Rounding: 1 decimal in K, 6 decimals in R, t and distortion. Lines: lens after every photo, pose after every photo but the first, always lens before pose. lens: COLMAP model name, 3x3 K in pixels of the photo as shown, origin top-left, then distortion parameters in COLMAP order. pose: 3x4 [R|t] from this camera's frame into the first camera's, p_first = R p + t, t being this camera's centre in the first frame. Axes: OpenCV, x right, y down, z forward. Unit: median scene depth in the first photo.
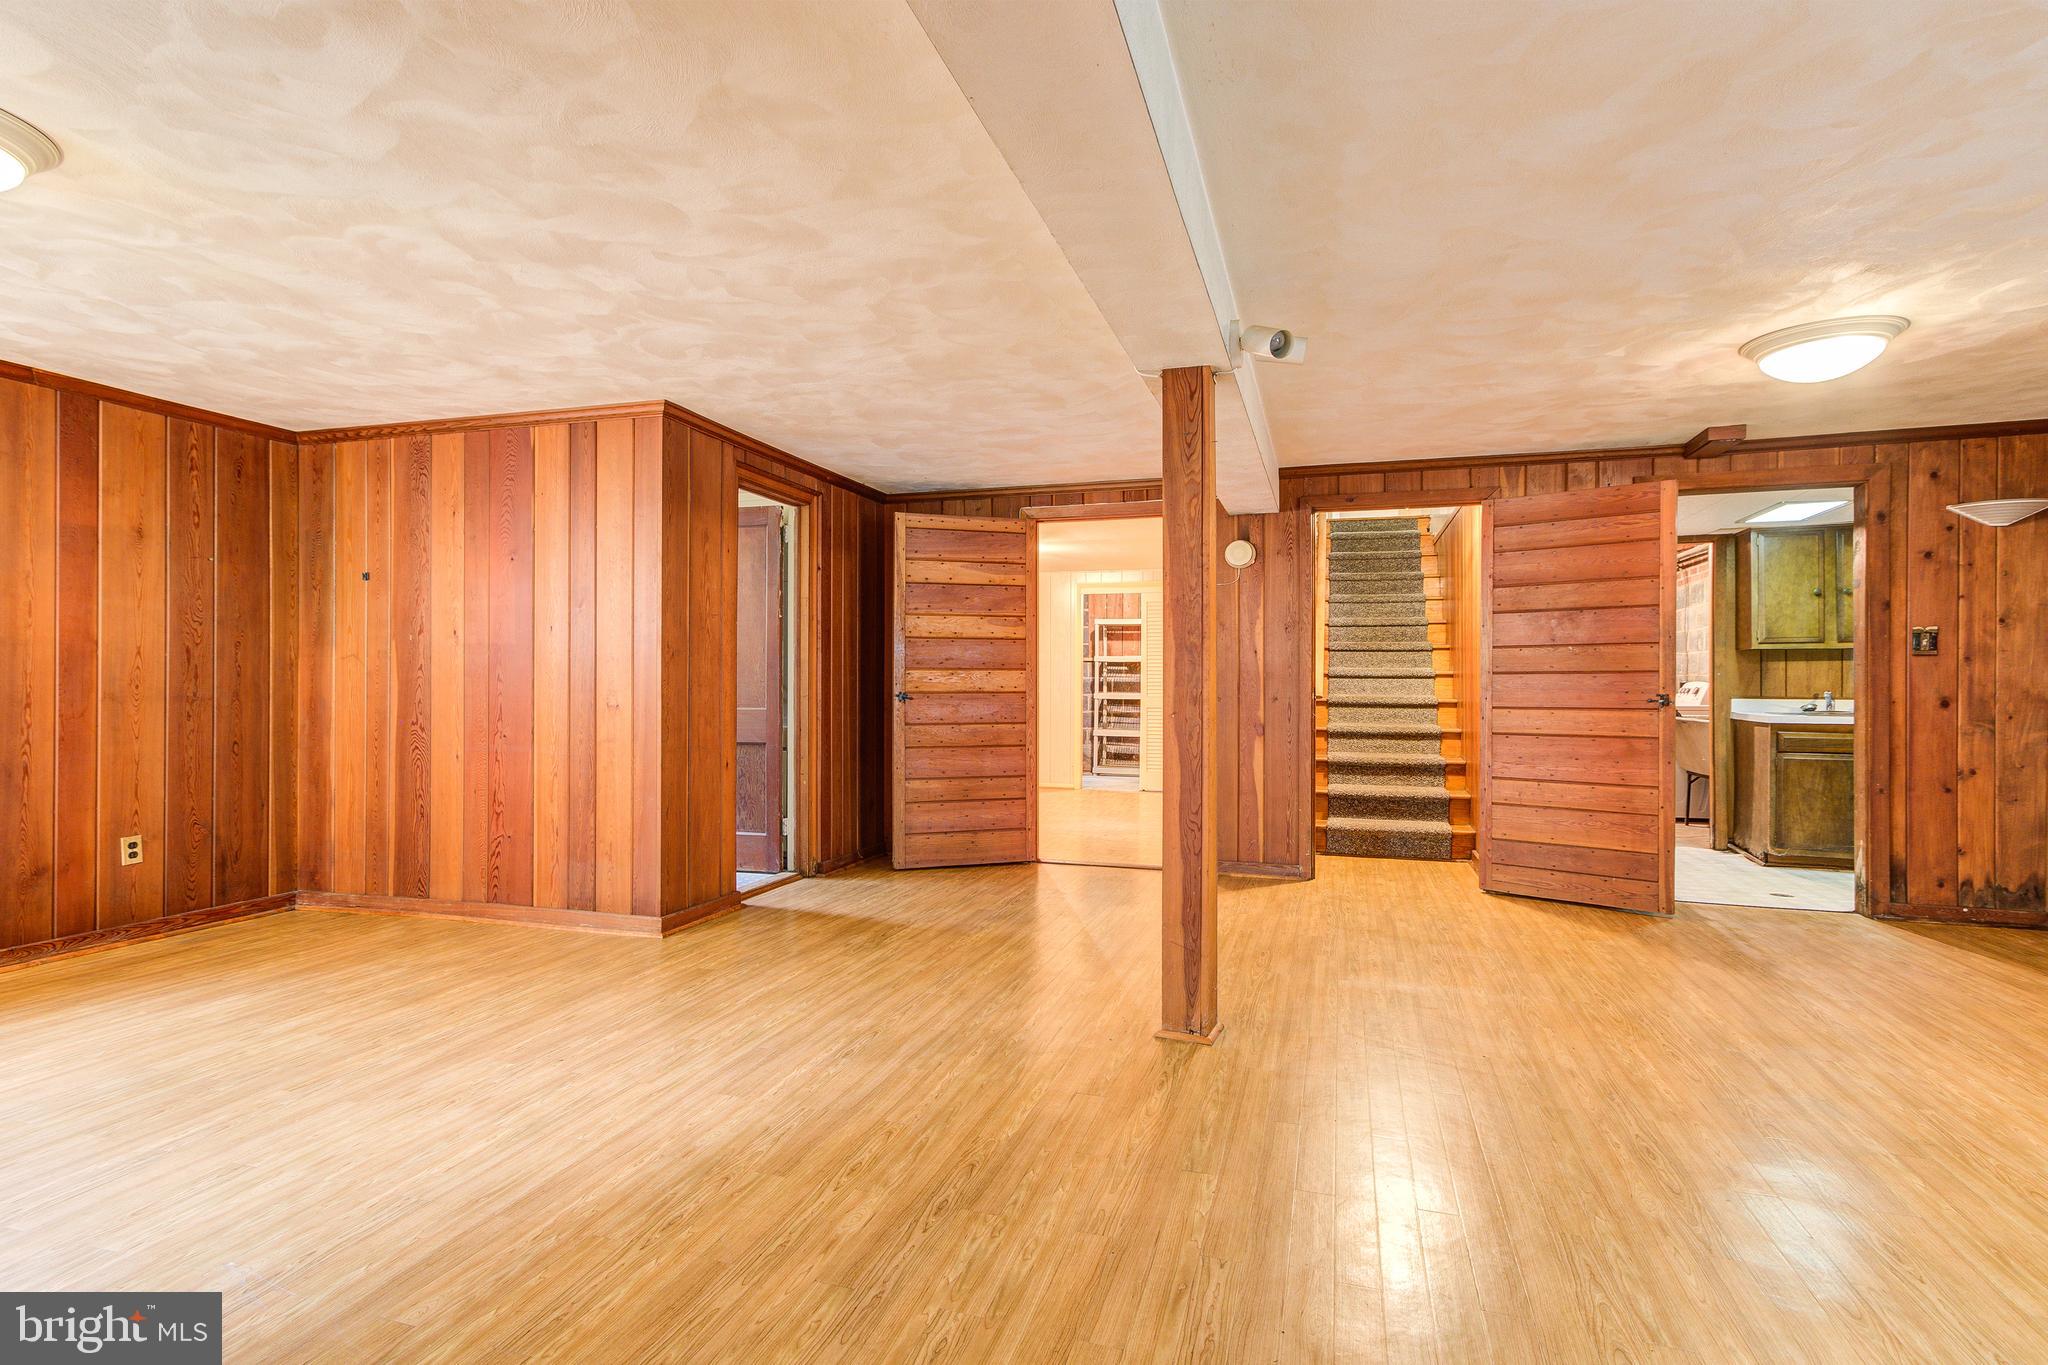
lens RADIAL K [[1035.5, 0, 980.8], [0, 1035.5, 683.3], [0, 0, 1]] dist [0.000387, 0.000451]
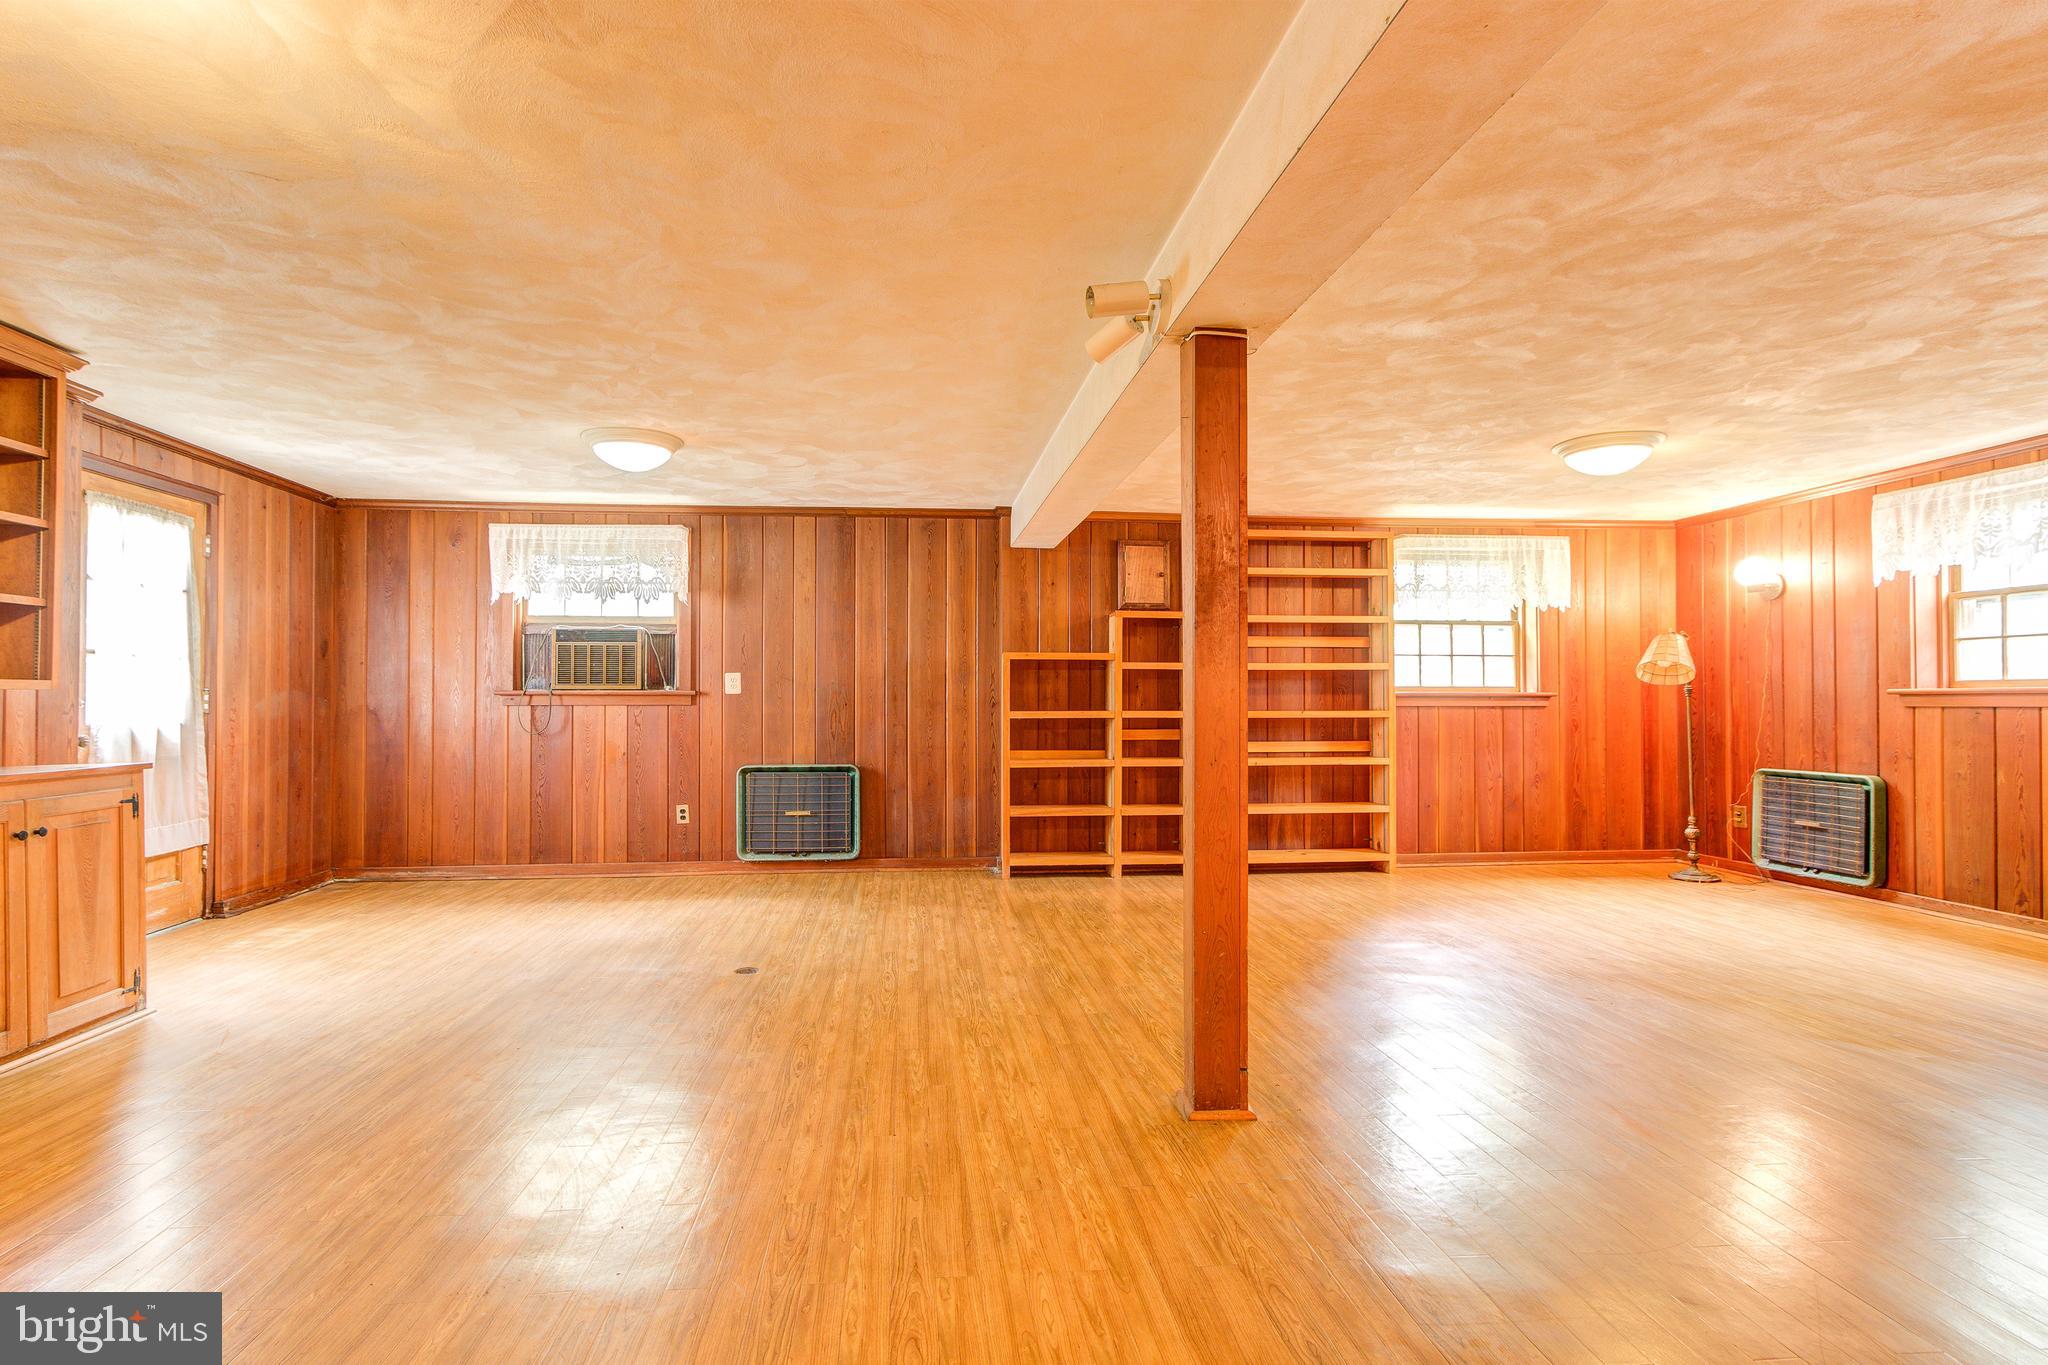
lens RADIAL K [[1014.1, 0, 1024.0], [0, 1014.1, 682.5], [0, 0, 1]] dist [0.003479, 0.000745]
pose [[-0.899971, -0.009594, -0.435845, 0.448155], [0.000887, 0.999715, -0.023838, 0.006114], [0.435950, -0.021840, -0.899706, 1.067228]]
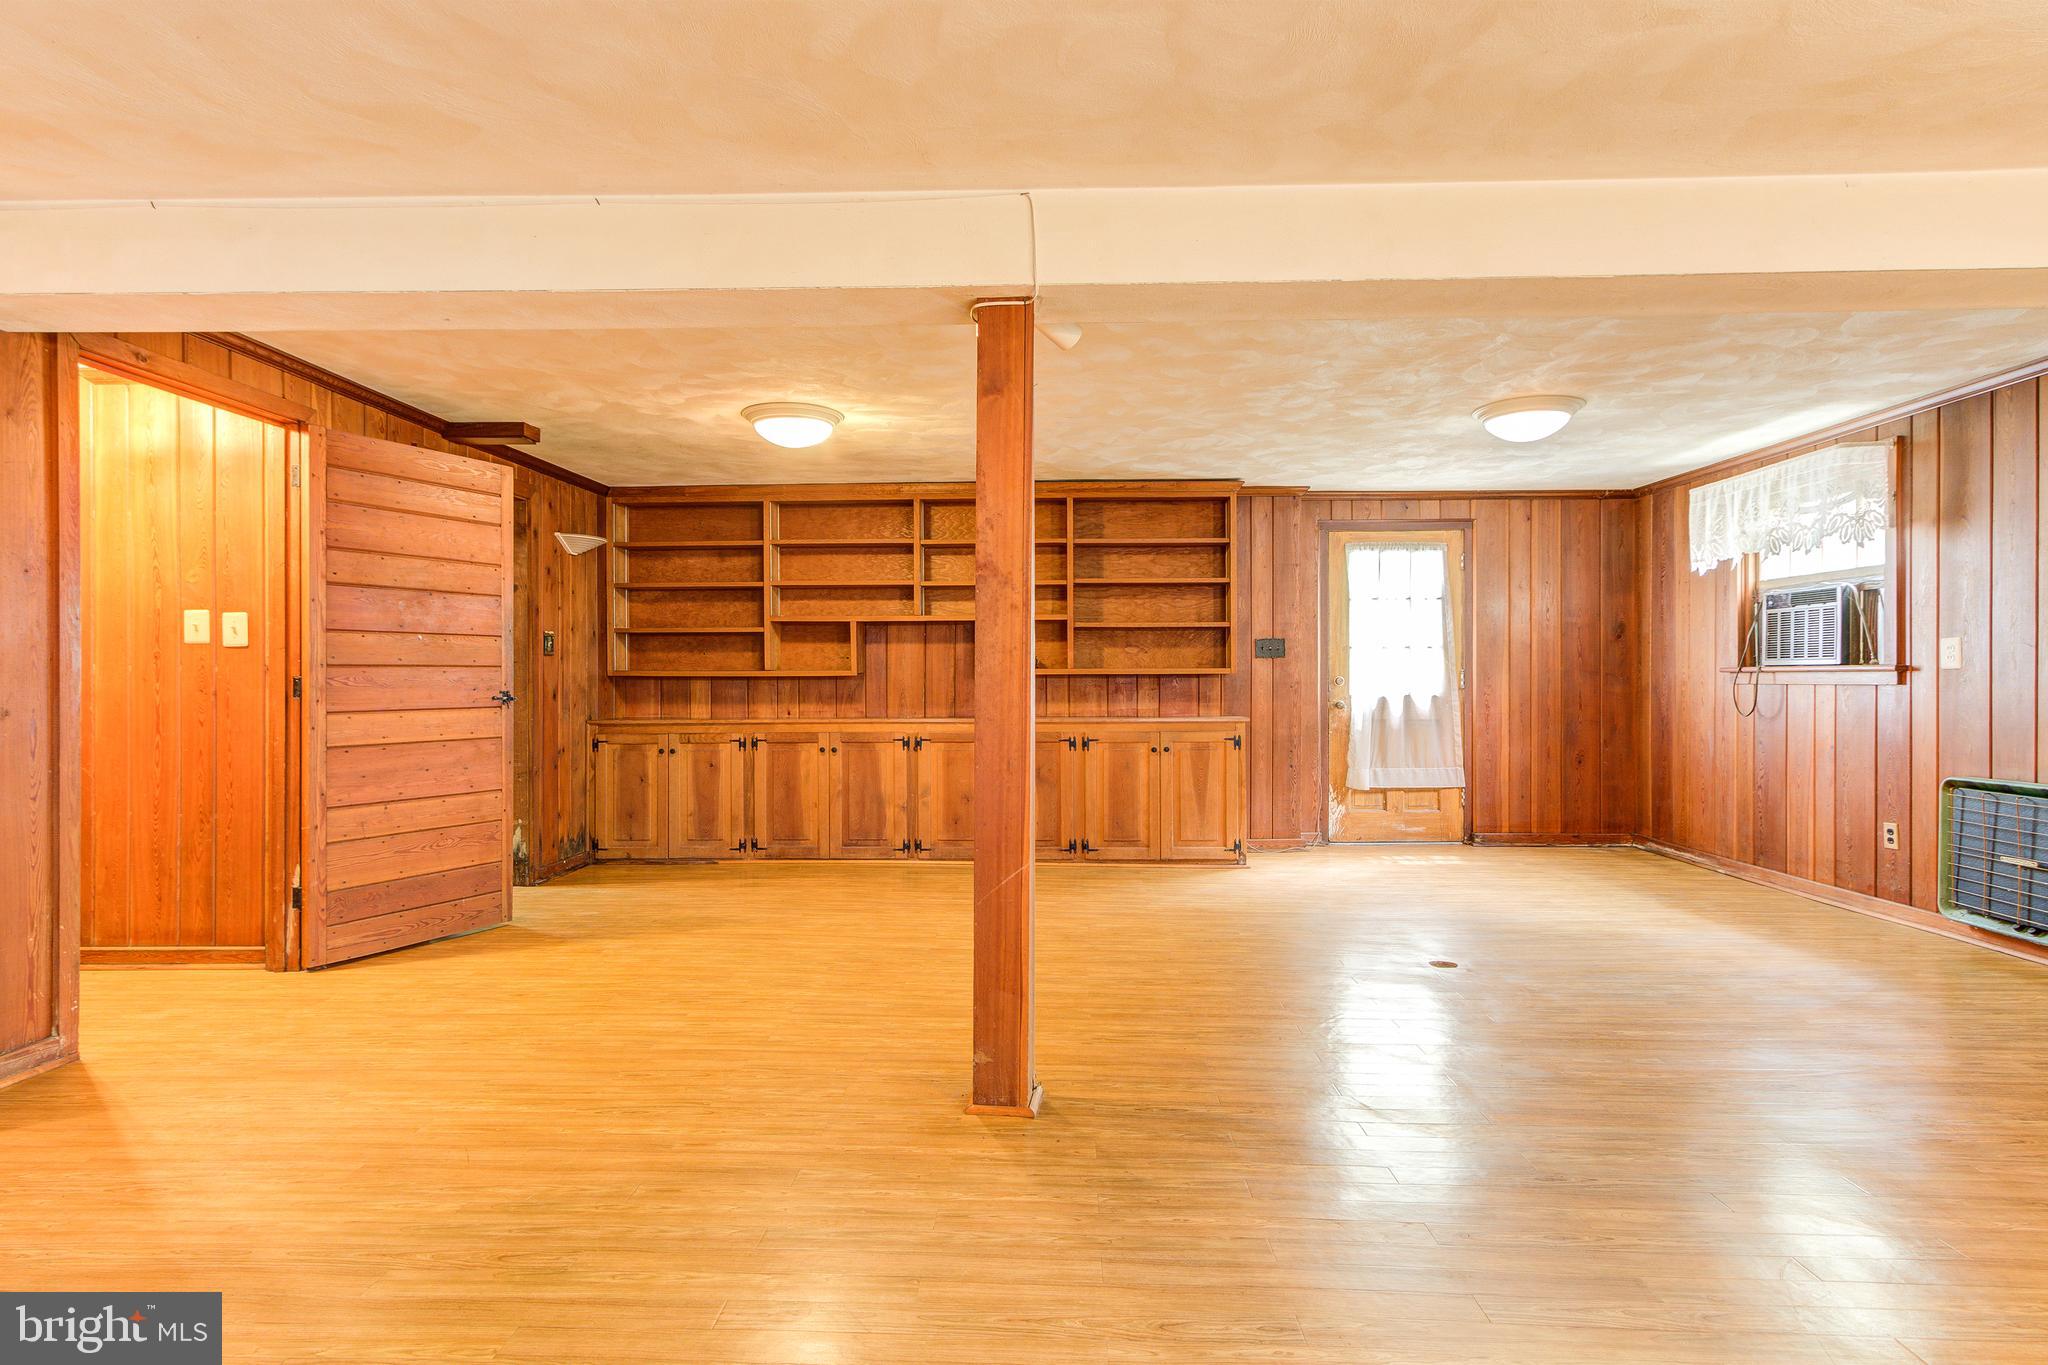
lens RADIAL K [[1066.1, 0, 1024.0], [0, 1066.1, 682.5], [0, 0, 1]] dist [0.020902, 0.000205]
pose [[-0.304099, -0.005844, 0.952622, -0.391845], [-0.000934, 0.999983, 0.005836, -0.003149], [-0.952640, 0.000885, -0.304100, 0.788661]]
